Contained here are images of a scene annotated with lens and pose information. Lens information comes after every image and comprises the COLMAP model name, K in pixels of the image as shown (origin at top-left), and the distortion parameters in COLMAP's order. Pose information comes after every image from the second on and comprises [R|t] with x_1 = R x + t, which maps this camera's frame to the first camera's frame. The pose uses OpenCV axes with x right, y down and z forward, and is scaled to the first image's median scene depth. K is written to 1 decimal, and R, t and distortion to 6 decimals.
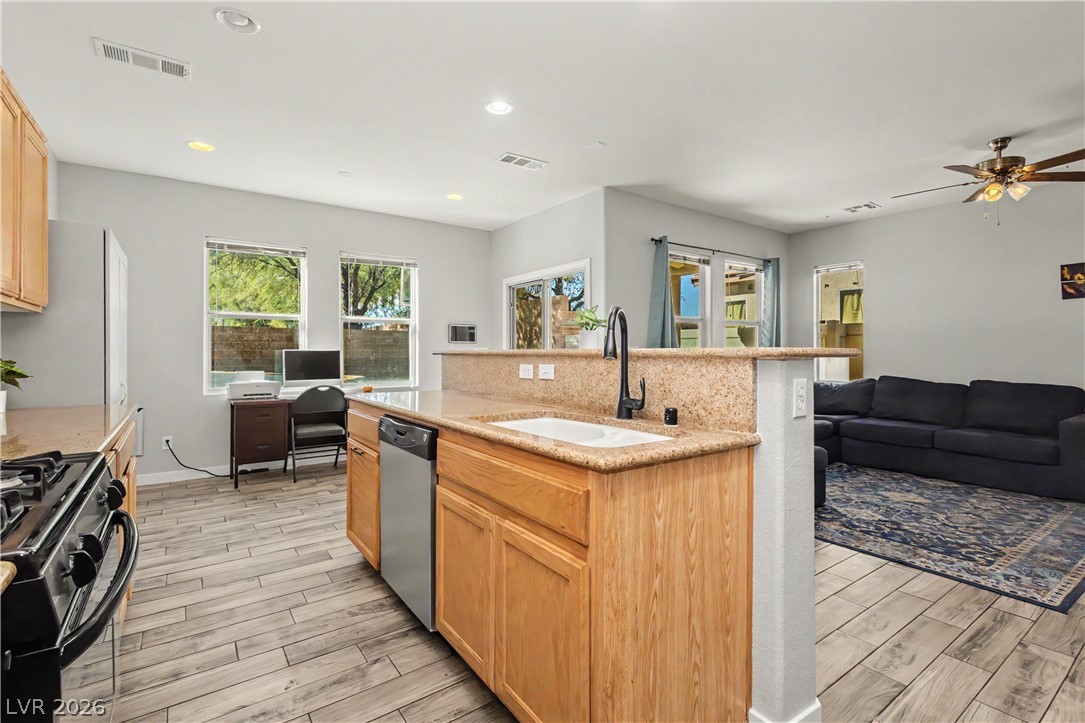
lens RADIAL K [[501.3, 0, 543.9], [0, 501.3, 349.0], [0, 0, 1]] dist [0.014595, -0.000445]
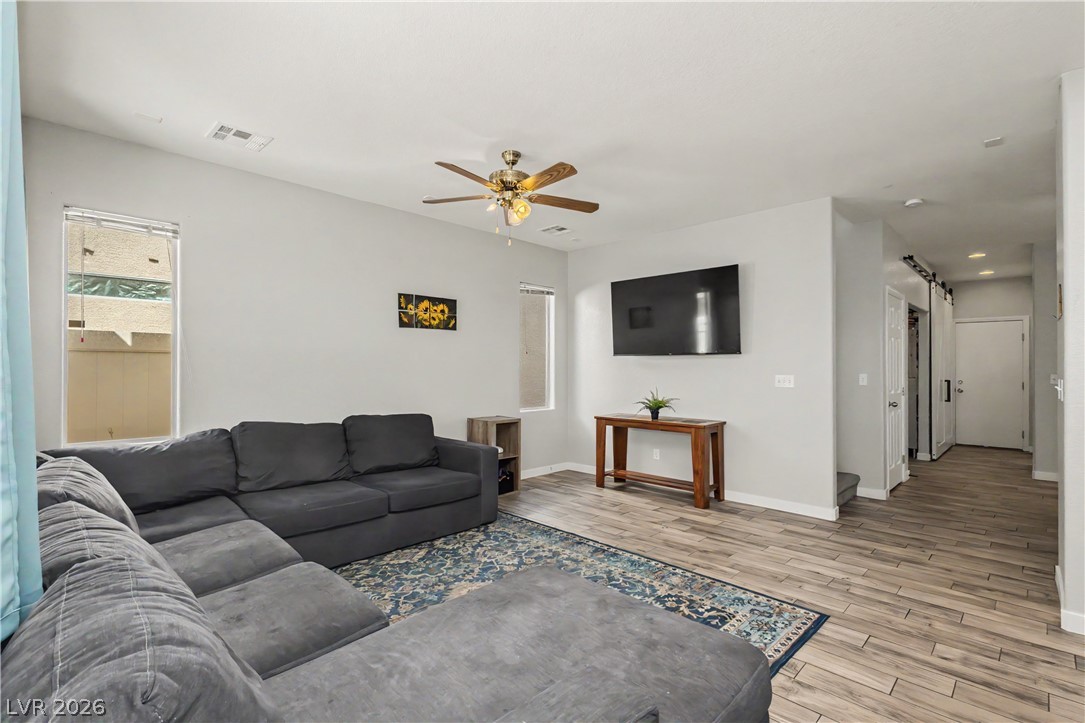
lens RADIAL K [[503.3, 0, 541.0], [0, 503.3, 358.4], [0, 0, 1]] dist [-0.001299, -0.000623]
pose [[-0.155637, 0.018026, 0.987650, -0.004980], [-0.004079, 0.999813, -0.018891, -0.025629], [-0.987806, -0.006969, -0.155535, 1.202647]]
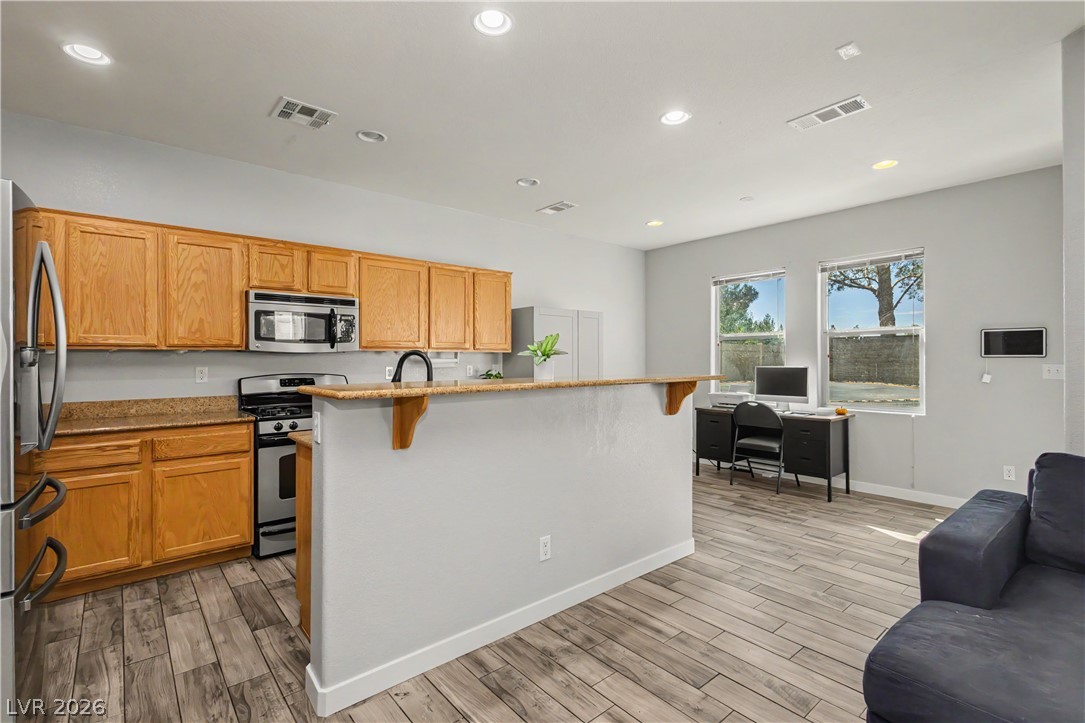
lens RADIAL K [[495.1, 0, 542.5], [0, 495.1, 361.5], [0, 0, 1]] dist [0.005200, 0.000498]
pose [[0.074897, 0.005990, -0.997173, 0.768746], [0.004768, 0.999968, 0.006365, -0.025874], [0.997180, -0.005231, 0.074866, 0.645970]]
